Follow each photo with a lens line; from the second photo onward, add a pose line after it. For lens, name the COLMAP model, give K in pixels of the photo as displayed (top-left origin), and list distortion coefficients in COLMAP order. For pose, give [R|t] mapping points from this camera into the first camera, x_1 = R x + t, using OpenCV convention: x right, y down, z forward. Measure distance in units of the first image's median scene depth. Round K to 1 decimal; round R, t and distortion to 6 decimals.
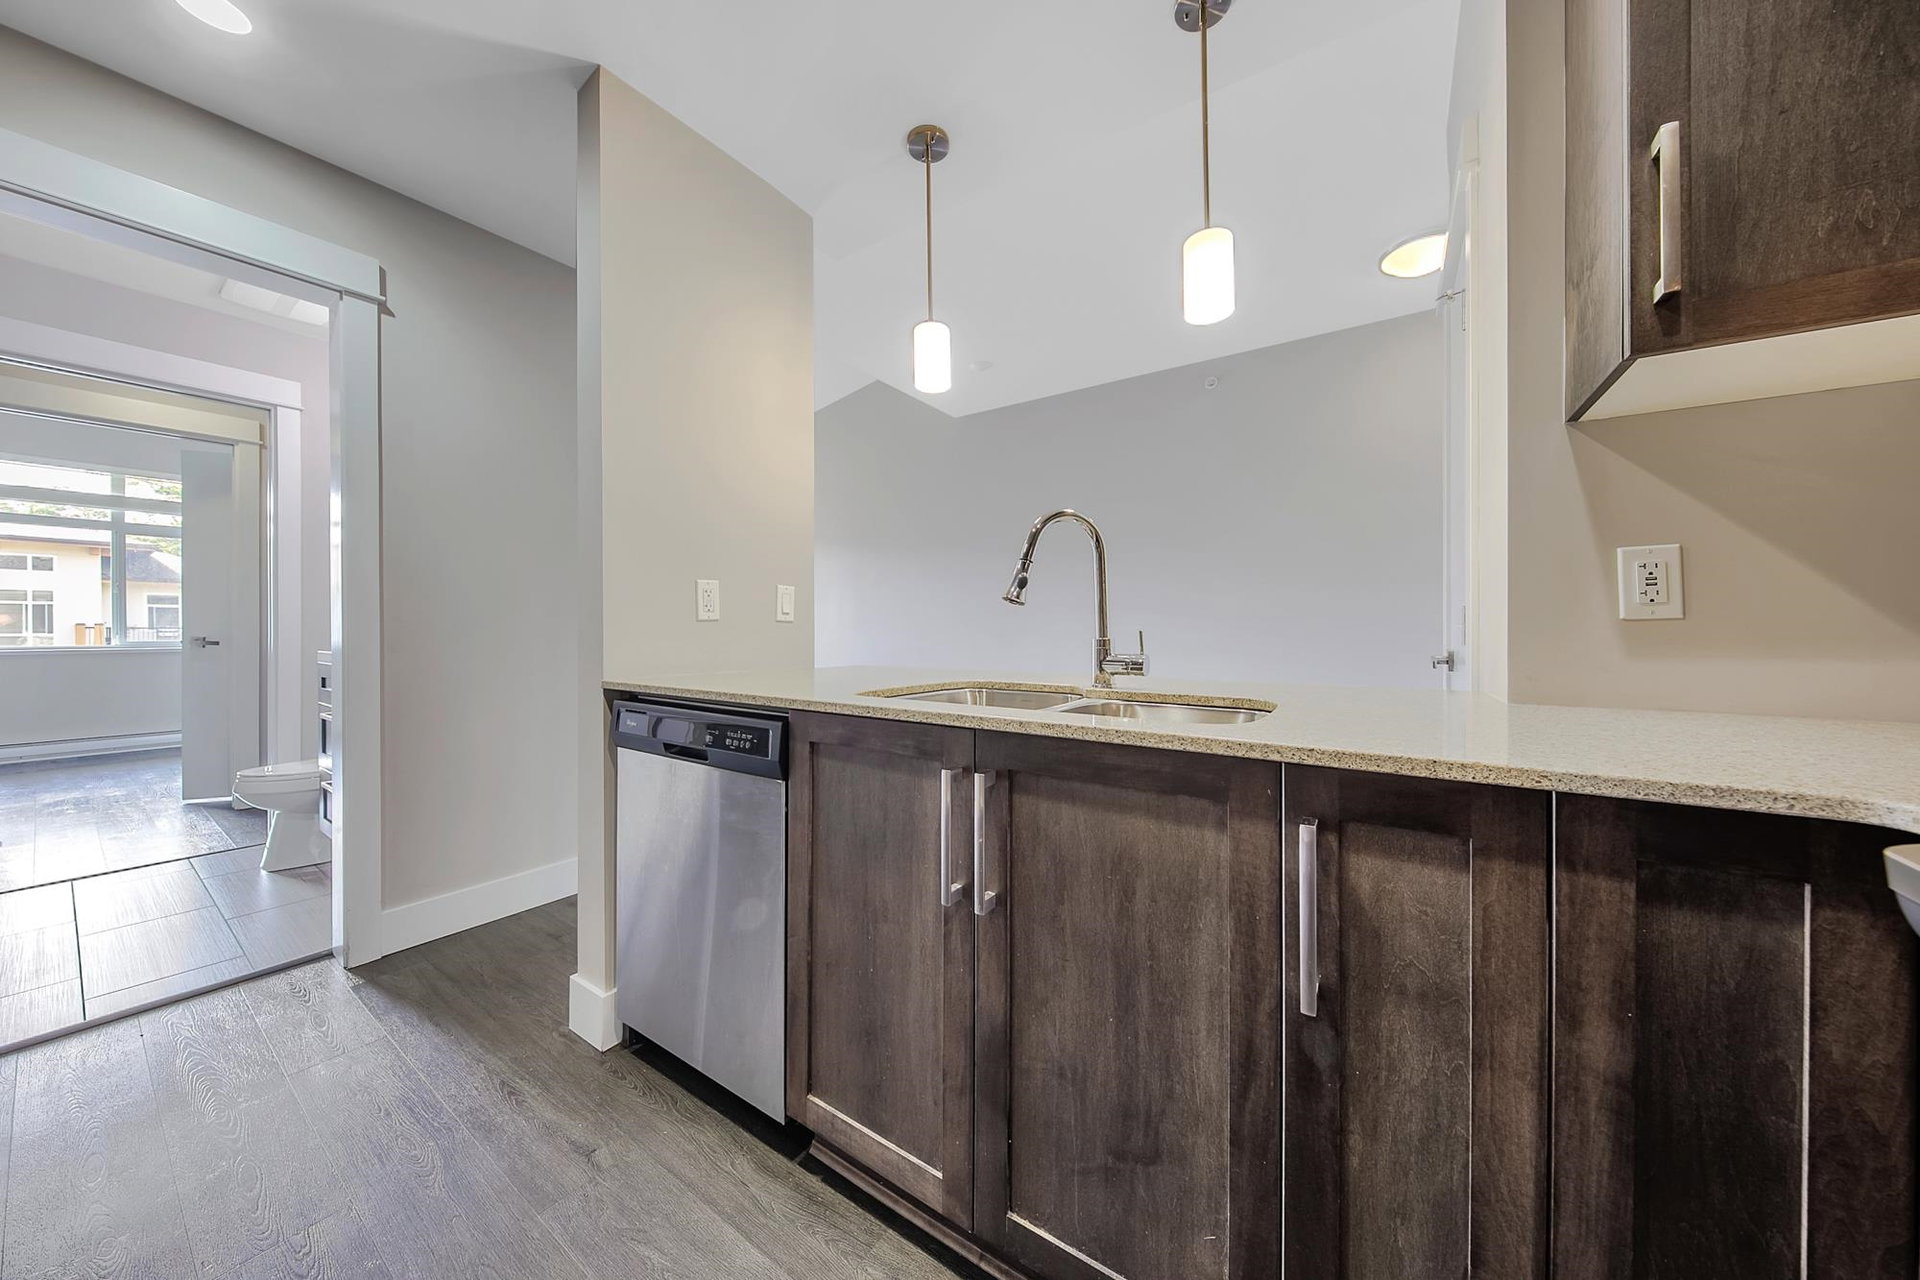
lens RADIAL K [[632.2, 0, 956.3], [0, 632.2, 644.0], [0, 0, 1]] dist [0.000105, -0.002144]
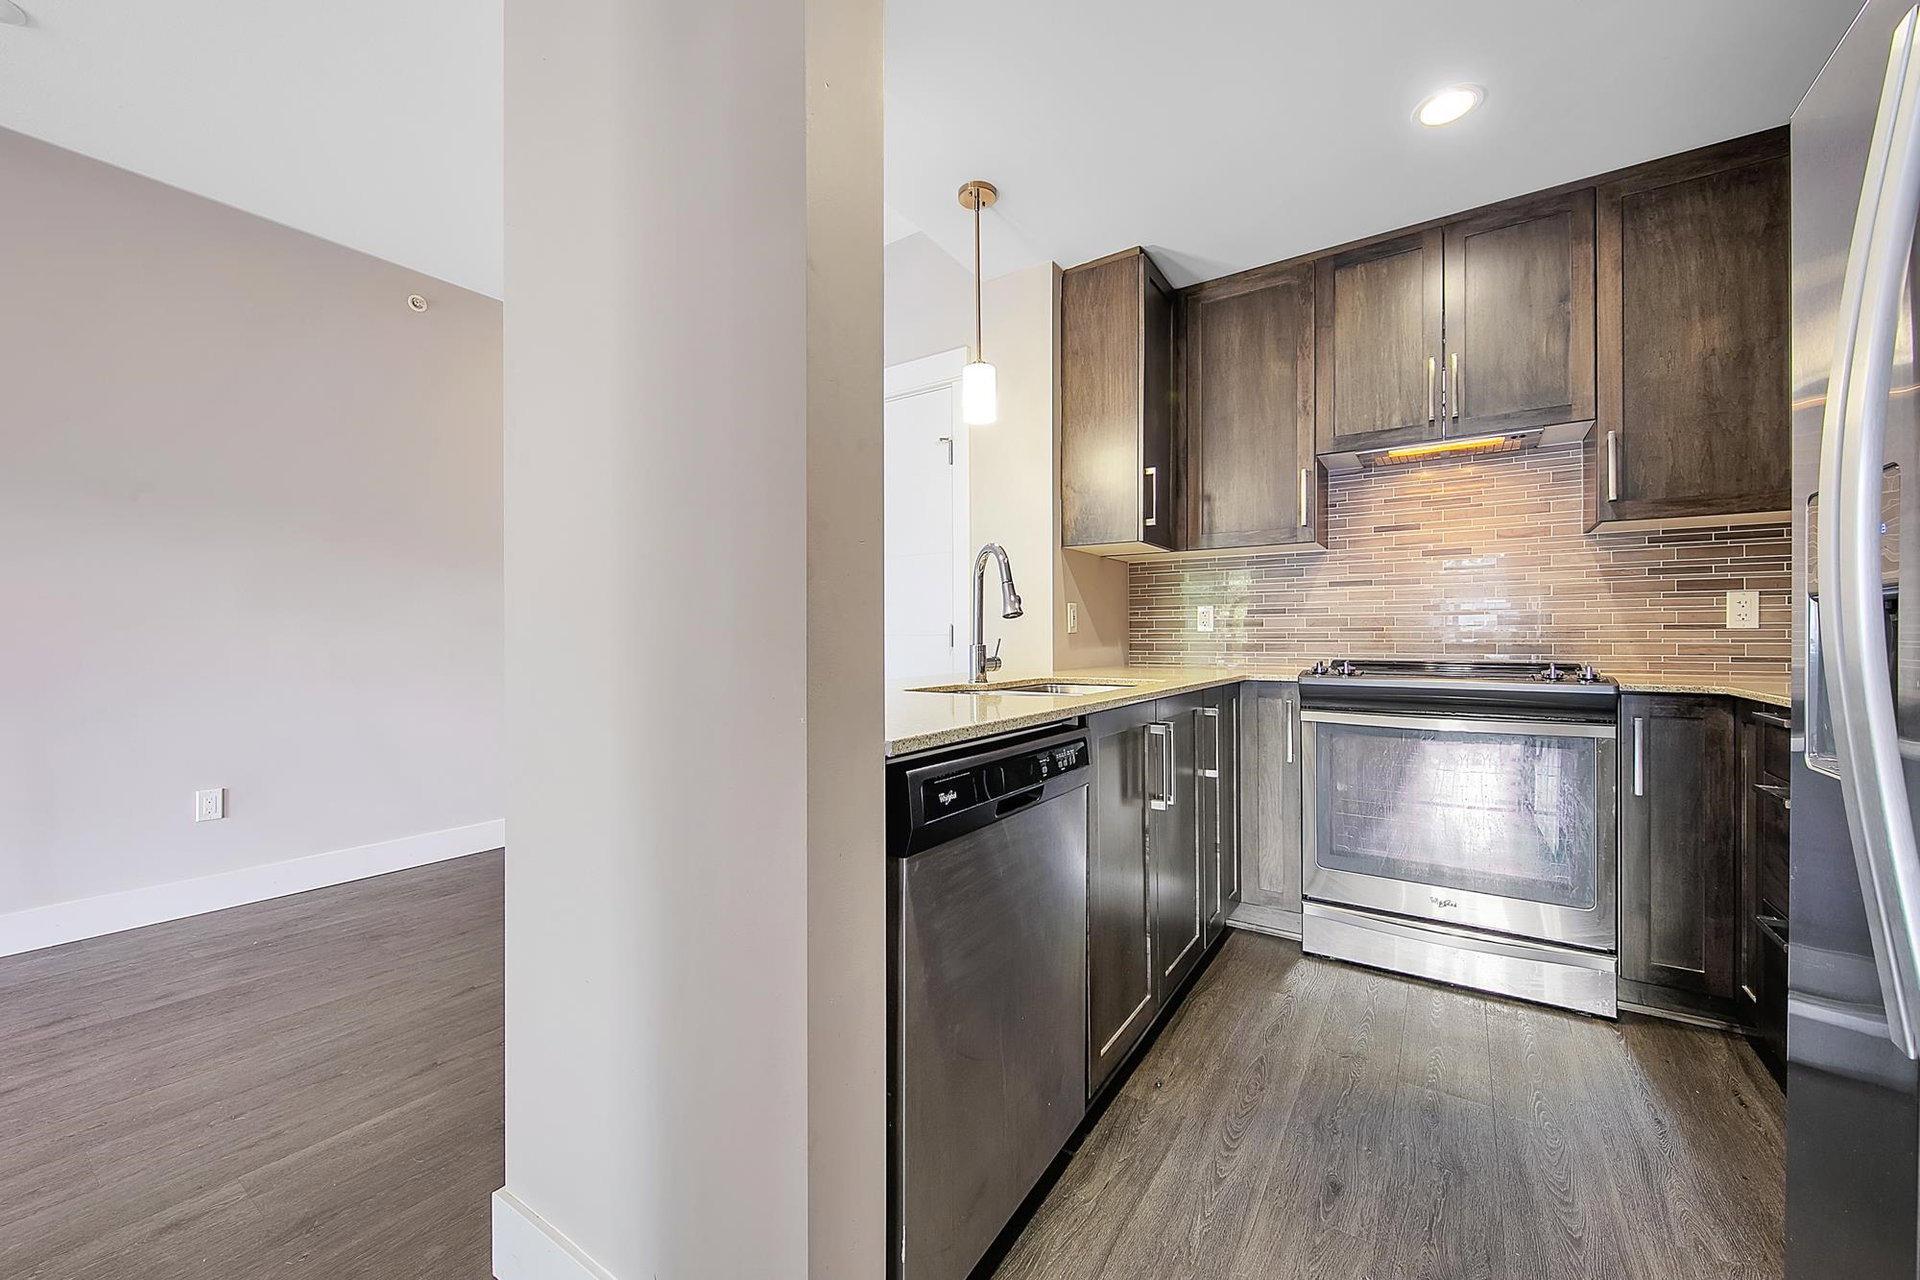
lens RADIAL K [[737.4, 0, 943.5], [0, 737.4, 648.4], [0, 0, 1]] dist [0.005471, -0.003808]
pose [[0.004873, -0.021312, 0.999761, -1.429373], [0.024504, 0.999475, 0.021187, -0.037844], [-0.999688, 0.024395, 0.005393, 1.171050]]
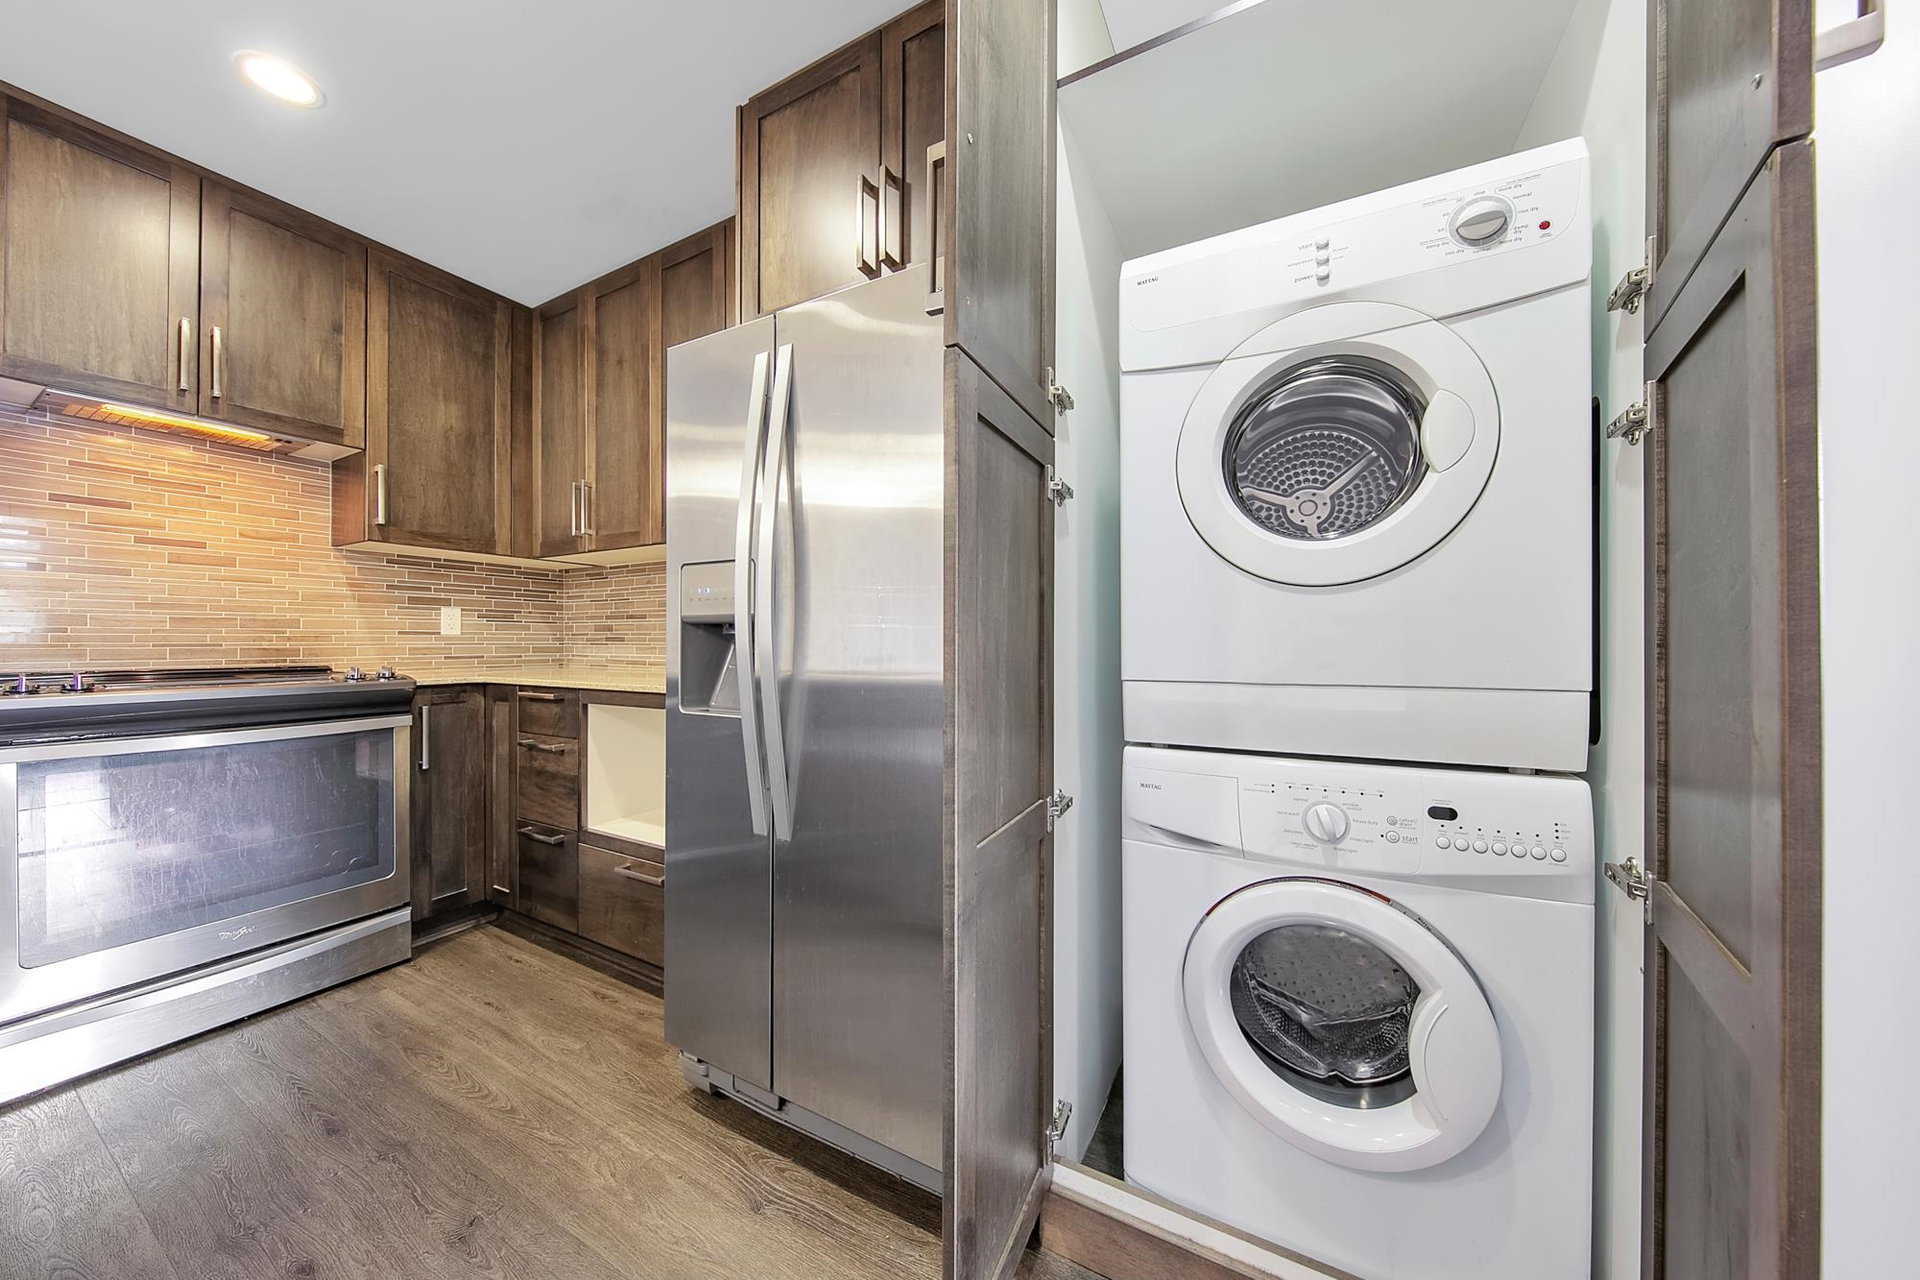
lens RADIAL K [[632.2, 0, 964.1], [0, 632.2, 643.2], [0, 0, 1]] dist [0.000105, -0.002144]
pose [[-0.993194, -0.007858, -0.116208, -1.081923], [-0.010712, 0.999656, 0.023960, -0.040833], [0.115980, 0.025042, -0.992936, 1.510096]]
